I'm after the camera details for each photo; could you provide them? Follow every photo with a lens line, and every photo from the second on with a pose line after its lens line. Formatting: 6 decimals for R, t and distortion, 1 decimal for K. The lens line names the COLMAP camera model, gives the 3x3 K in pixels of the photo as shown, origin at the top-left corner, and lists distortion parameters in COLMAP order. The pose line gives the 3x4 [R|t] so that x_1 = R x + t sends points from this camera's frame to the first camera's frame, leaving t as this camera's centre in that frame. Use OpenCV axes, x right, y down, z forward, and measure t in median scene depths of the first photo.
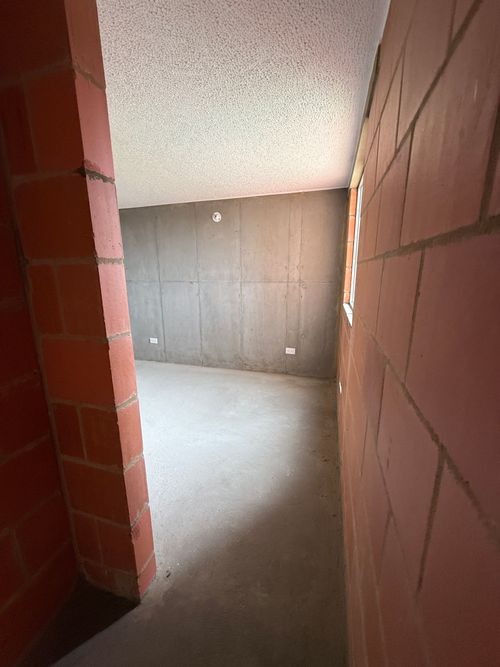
lens RADIAL K [[266.3, 0, 250.0], [0, 266.3, 333.5], [0, 0, 1]] dist [-0.000017, 0.000010]
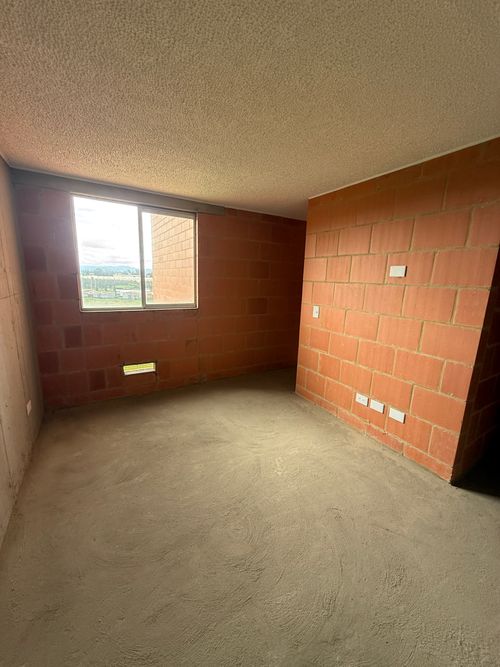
lens RADIAL K [[266.3, 0, 250.0], [0, 266.3, 333.5], [0, 0, 1]] dist [-0.000017, 0.000010]
pose [[-0.729984, -0.162037, 0.663978, -0.825230], [0.123023, 0.924470, 0.360860, -0.342845], [-0.672301, 0.345106, -0.654914, 1.388235]]
